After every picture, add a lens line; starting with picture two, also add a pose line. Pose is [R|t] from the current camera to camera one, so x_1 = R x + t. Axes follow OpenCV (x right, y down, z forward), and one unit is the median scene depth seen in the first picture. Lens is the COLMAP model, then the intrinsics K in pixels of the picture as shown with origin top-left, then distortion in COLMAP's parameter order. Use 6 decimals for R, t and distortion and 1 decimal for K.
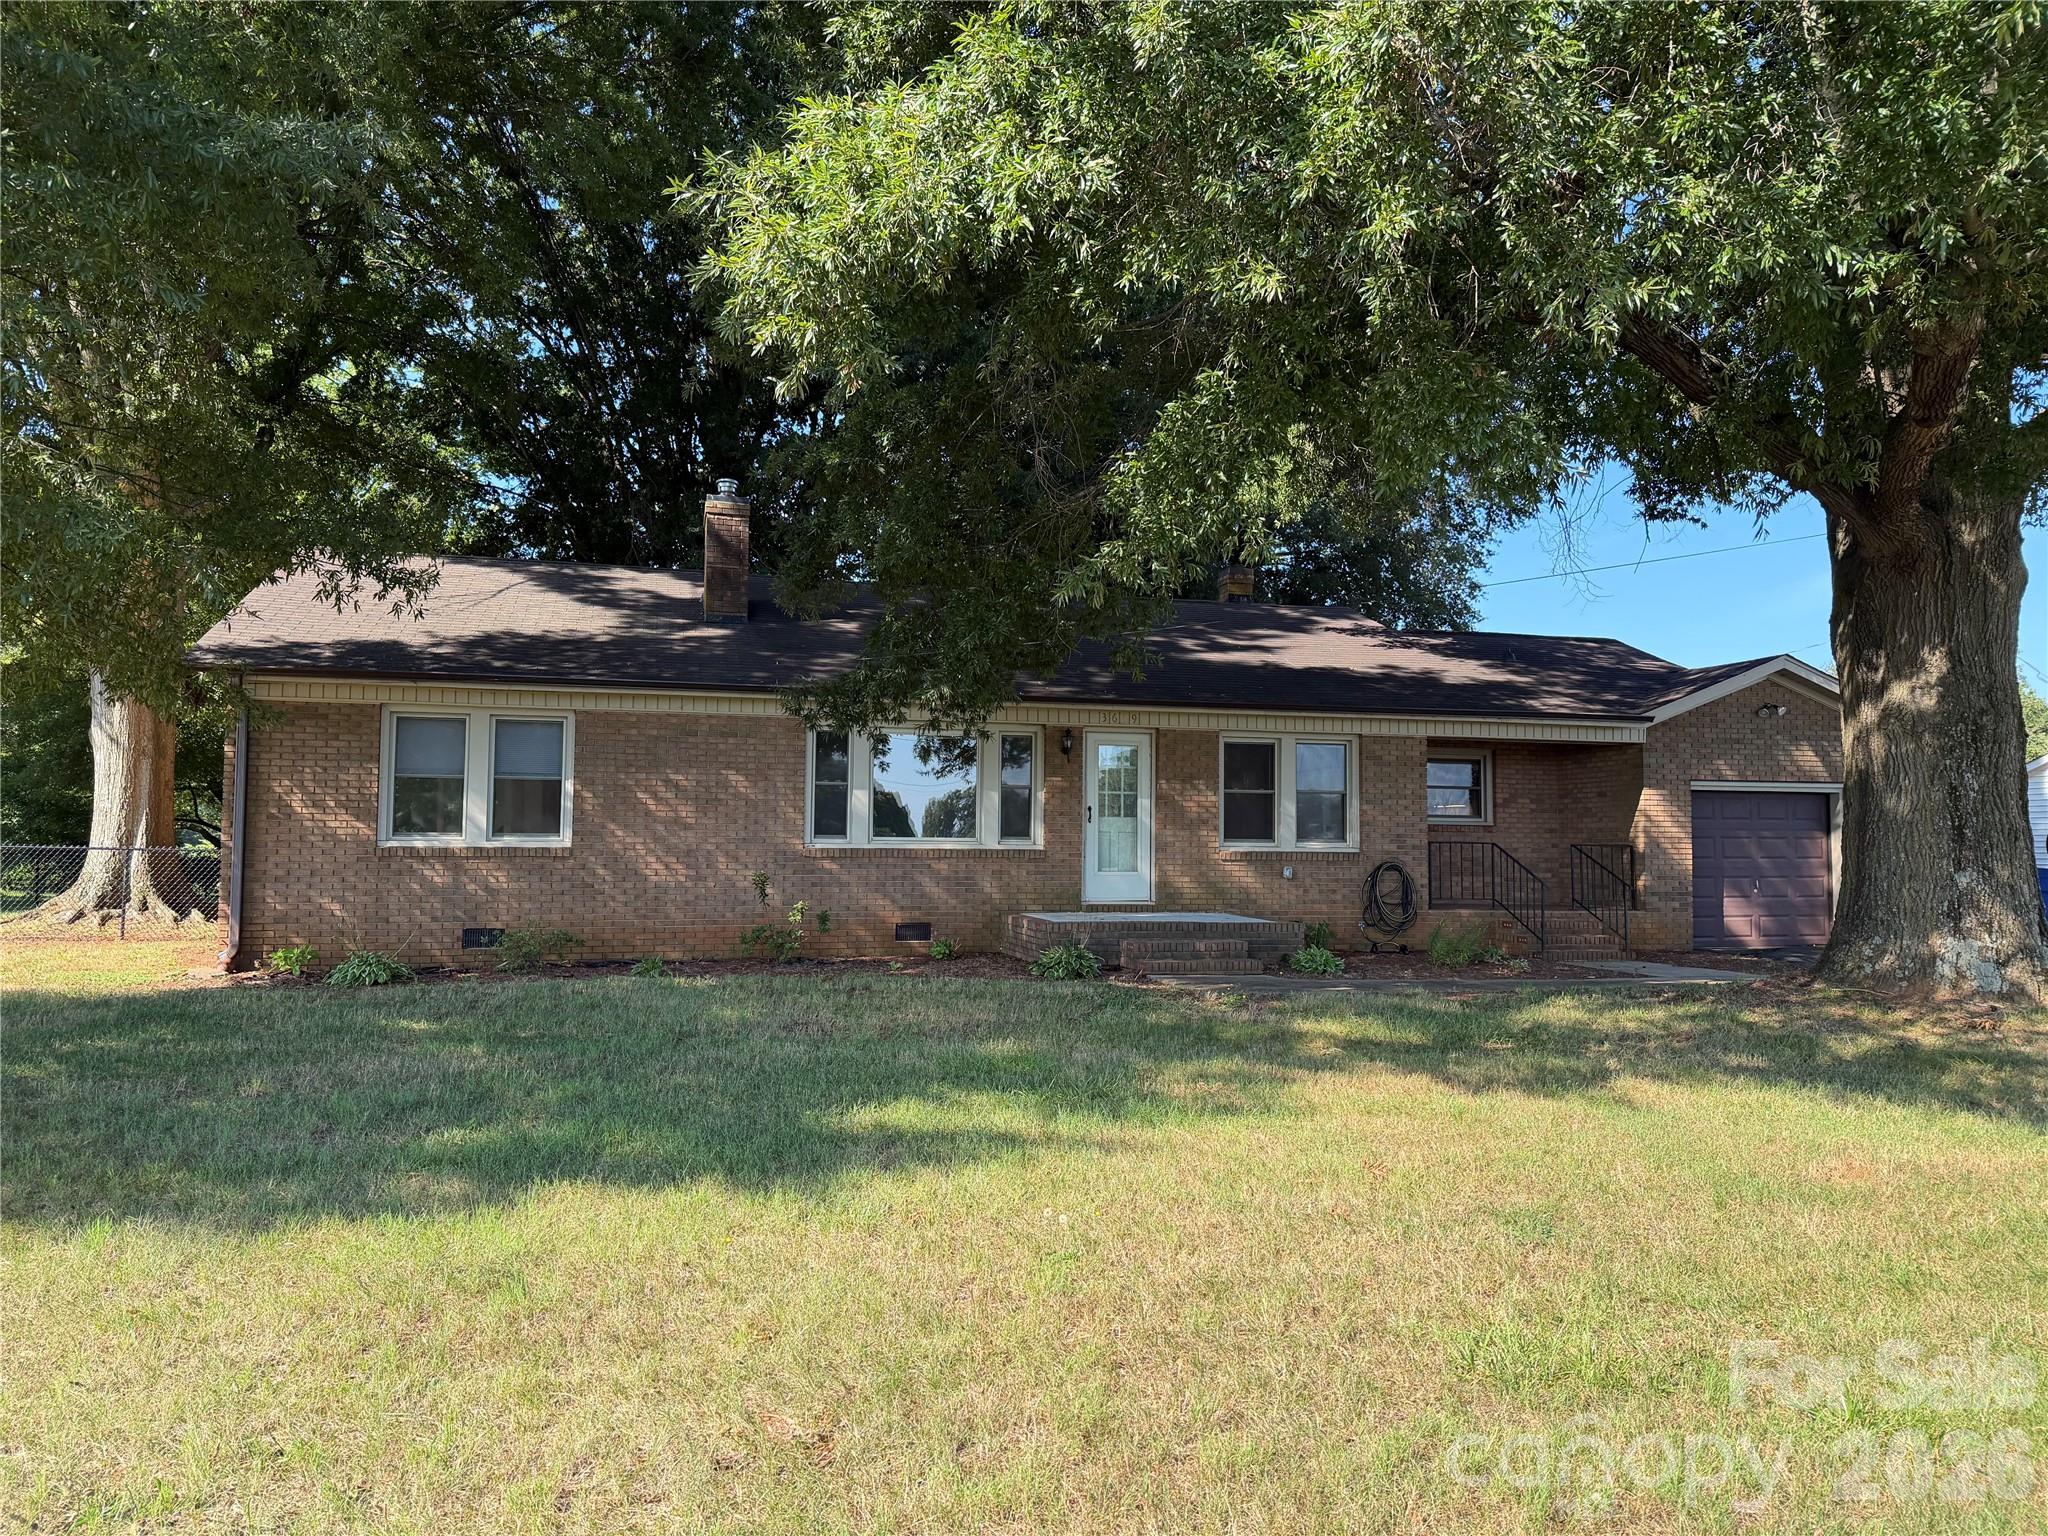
lens RADIAL K [[1425.6, 0, 1026.7], [0, 1425.6, 761.5], [0, 0, 1]] dist [0.032981, -0.007201]
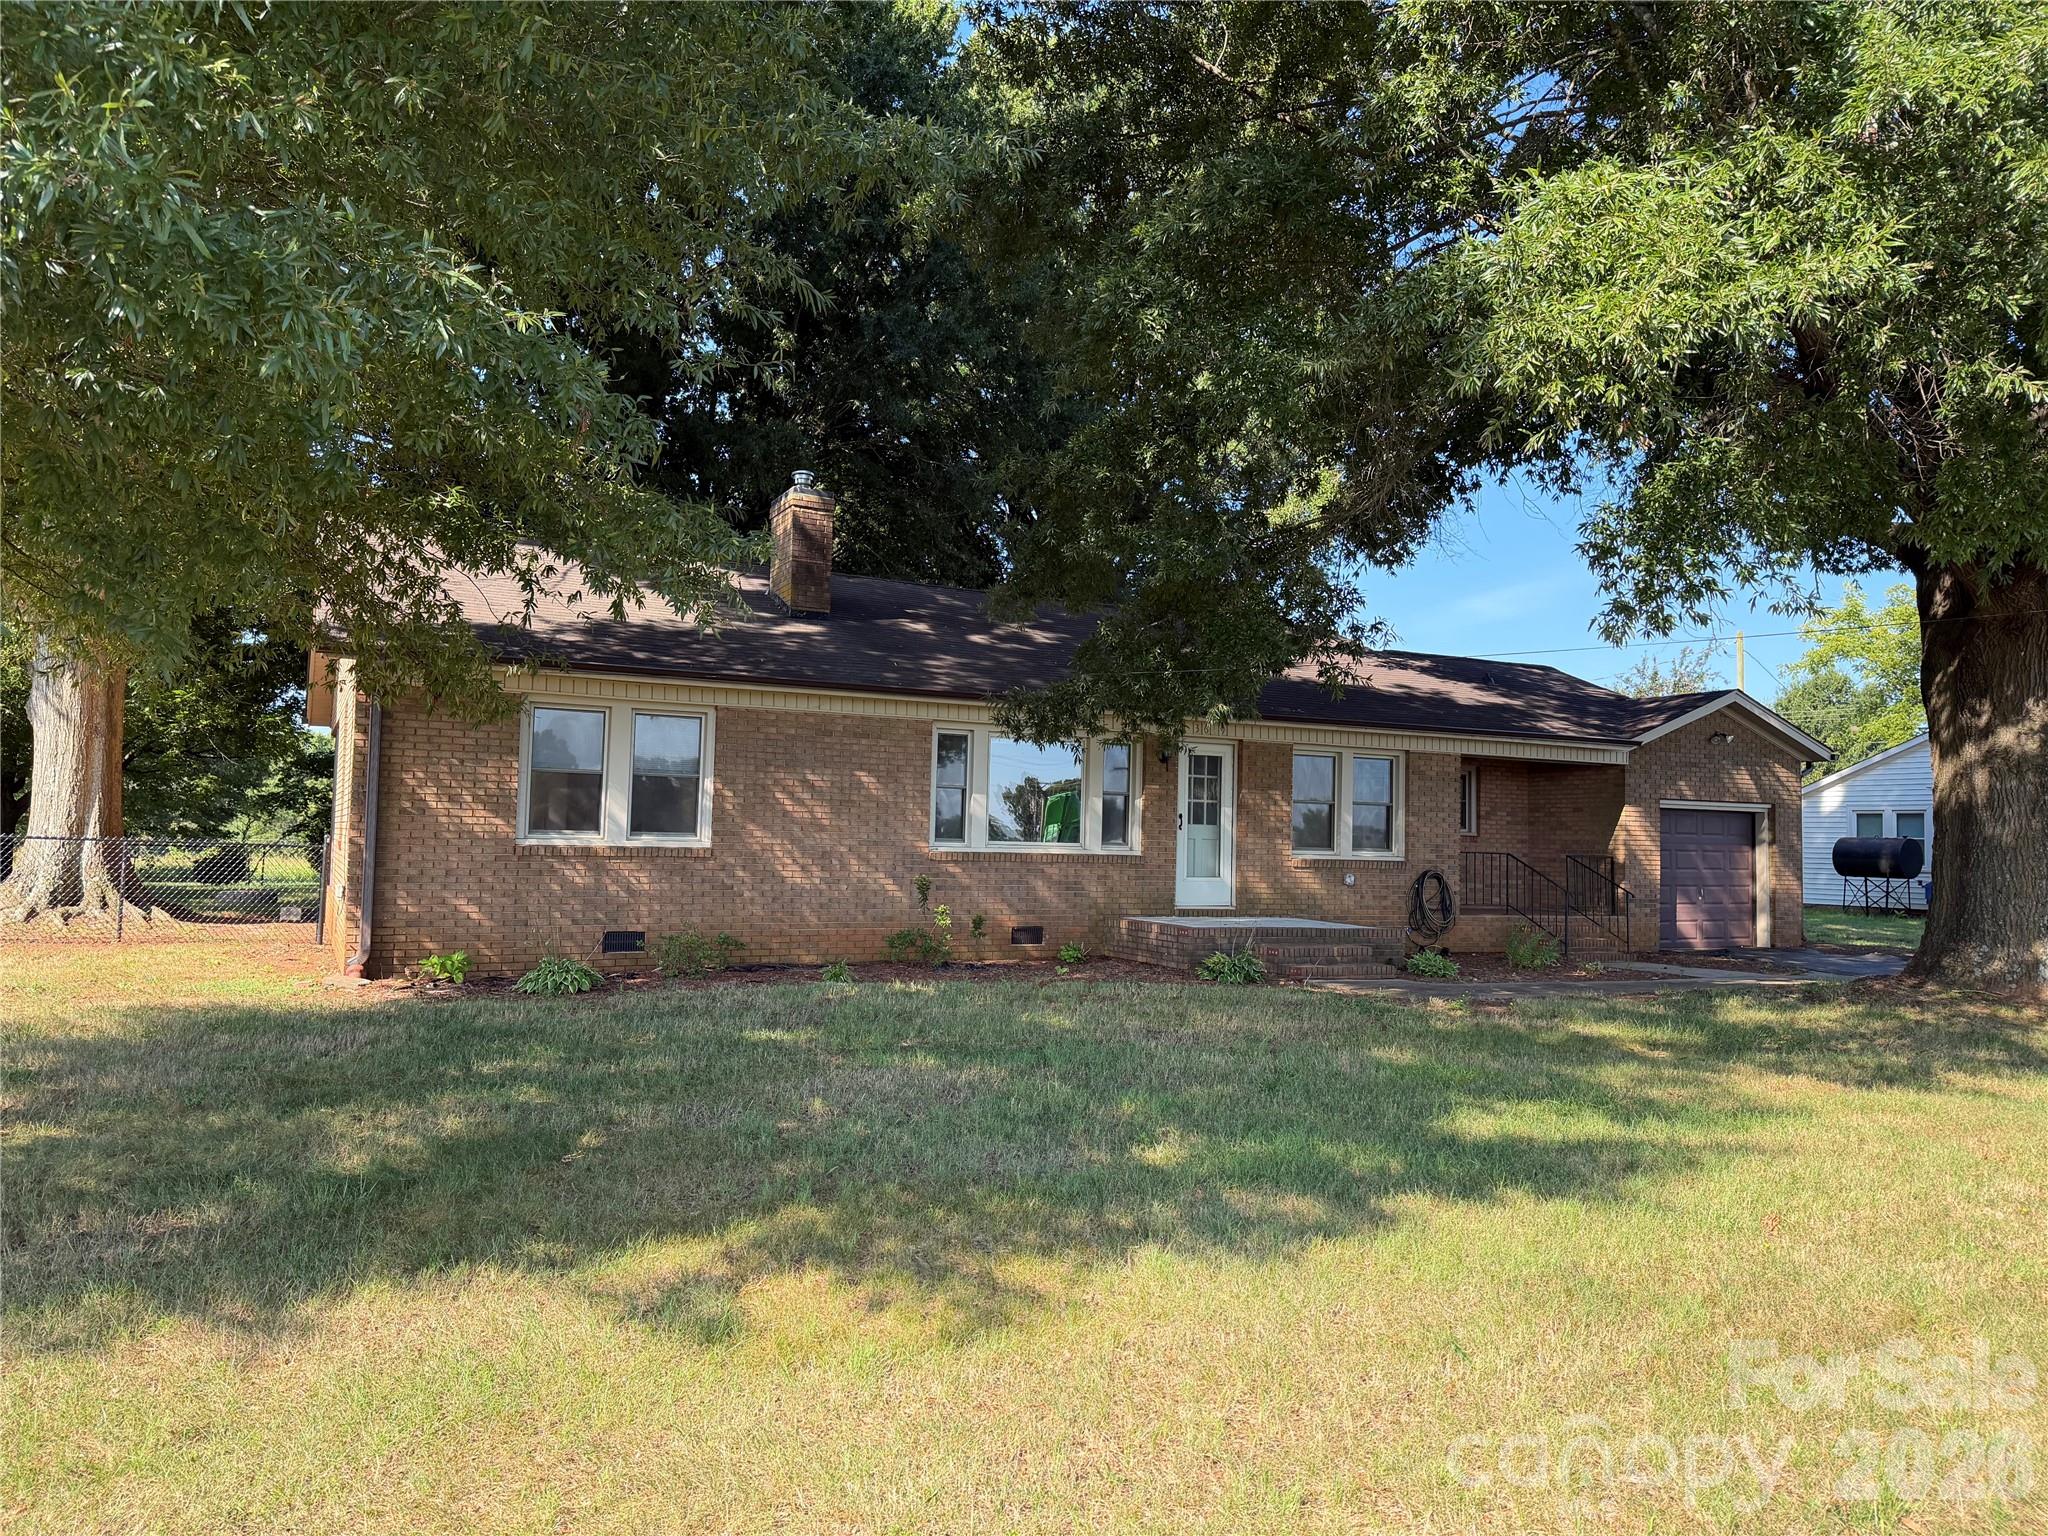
lens RADIAL K [[1425.6, 0, 1022.6], [0, 1425.6, 768.5], [0, 0, 1]] dist [0.032981, -0.007201]
pose [[0.977869, 0.025340, 0.207680, -0.287174], [-0.027499, 0.999594, 0.007516, -0.006102], [-0.207405, -0.013060, 0.978168, 0.013240]]
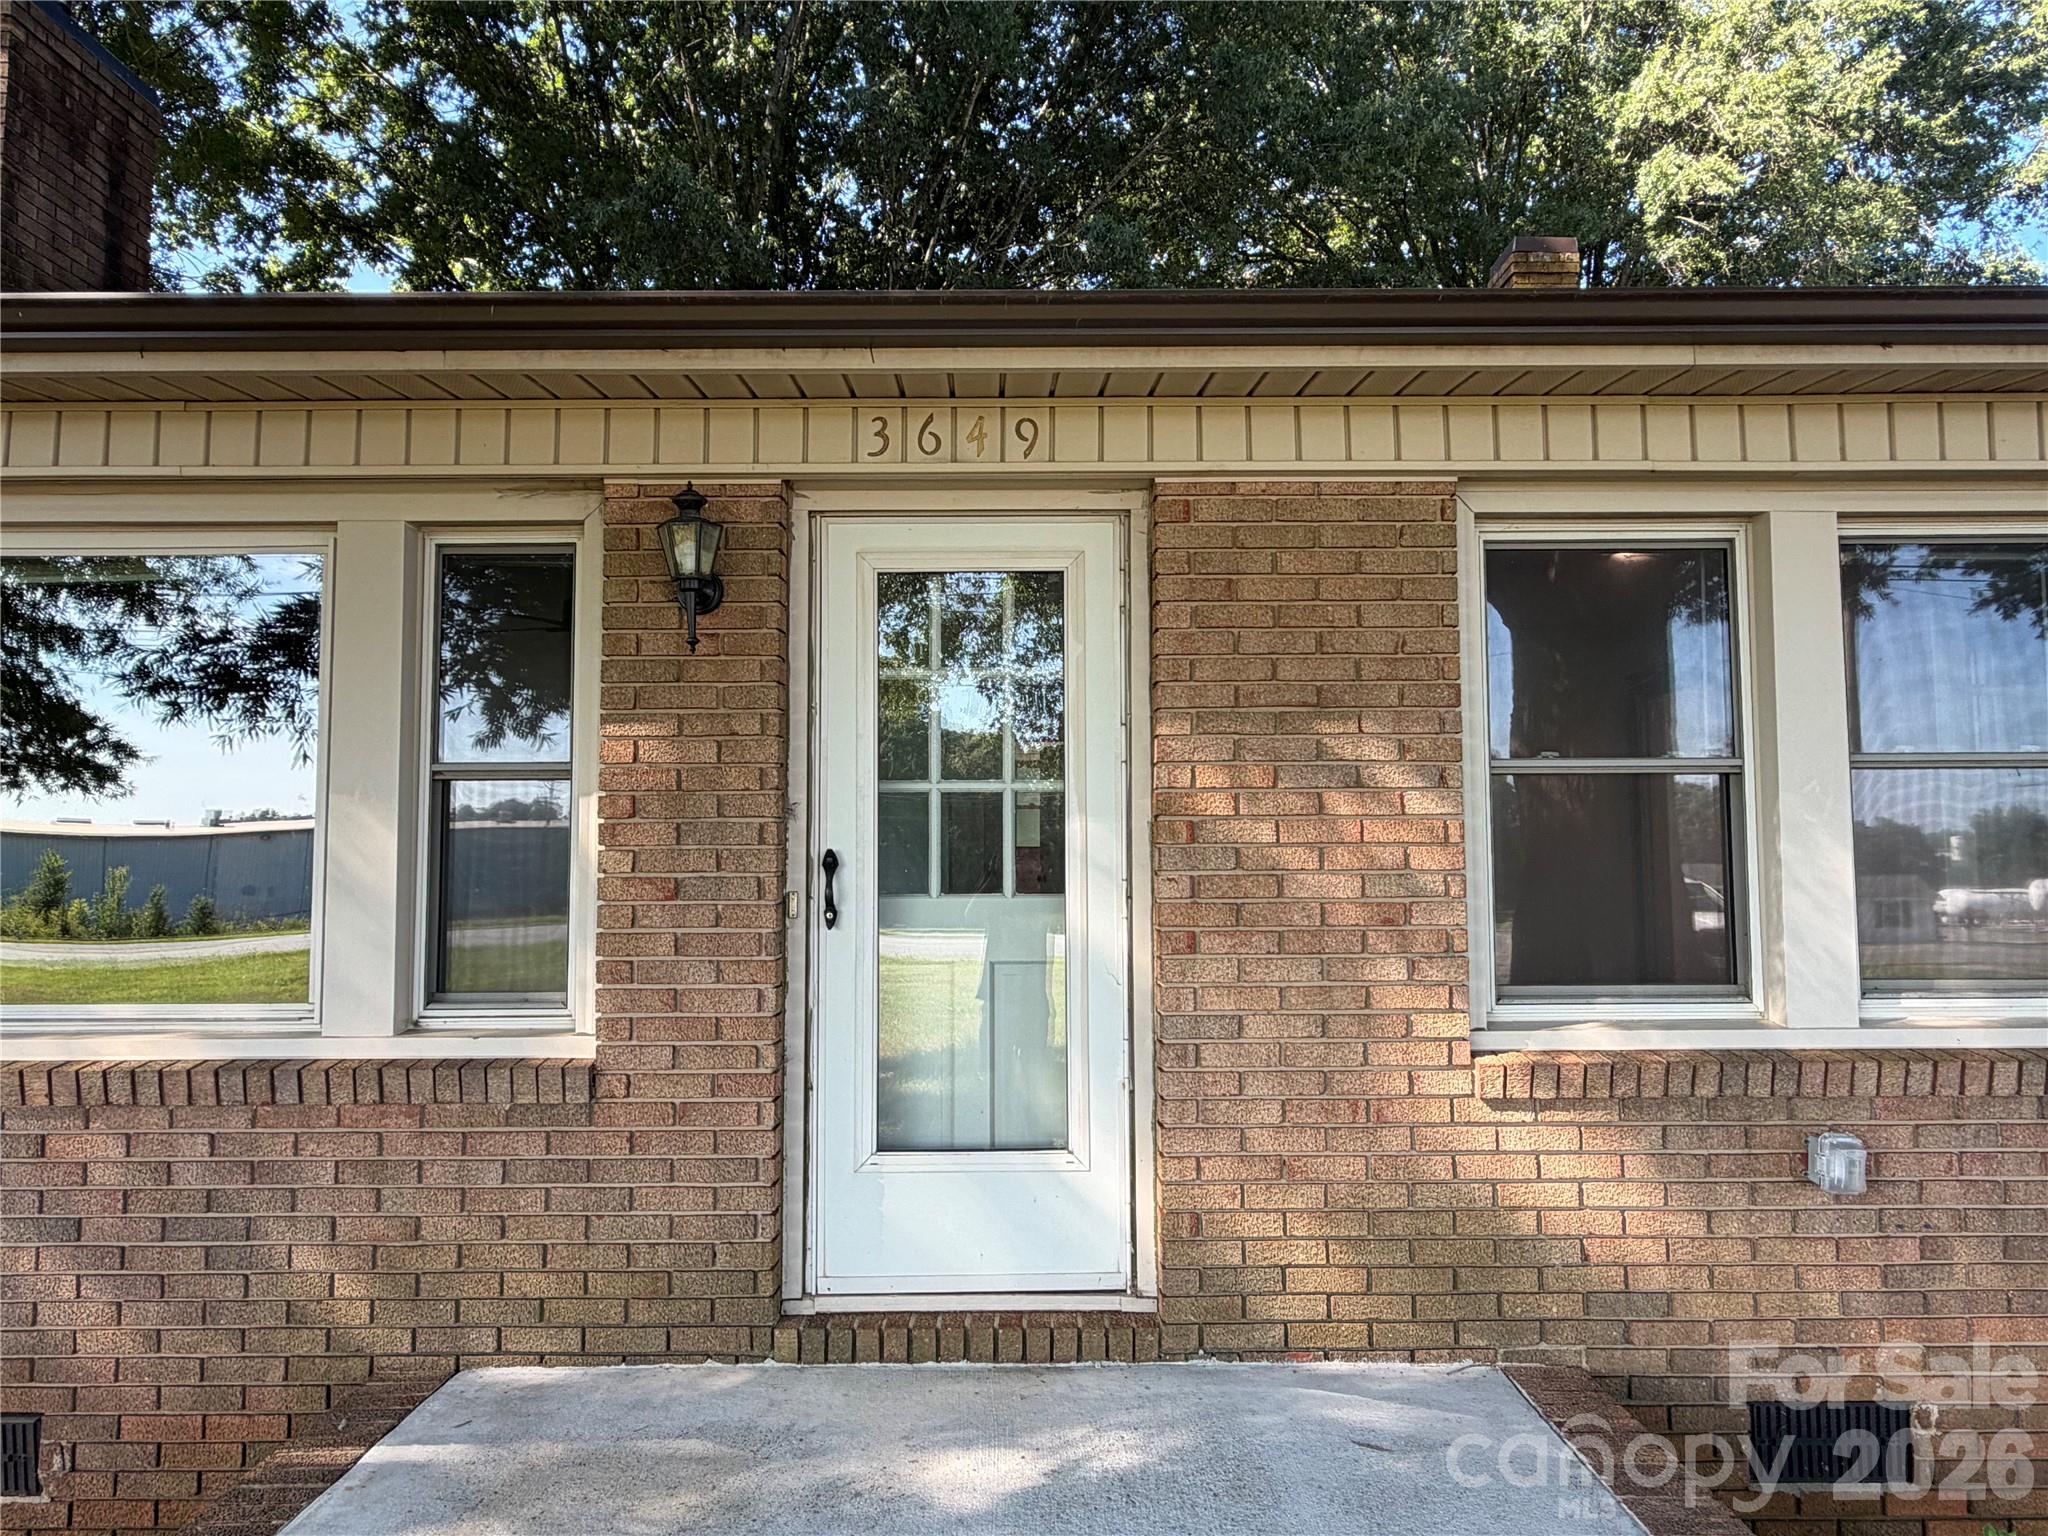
lens RADIAL K [[1280.7, 0, 1021.4], [0, 1280.7, 768.6], [0, 0, 1]] dist [0.002696, 0.000488]
pose [[0.973872, -0.029807, -0.225134, 0.117842], [0.029403, 0.999554, -0.005149, 0.020739], [0.225187, -0.001605, 0.974314, 0.828796]]
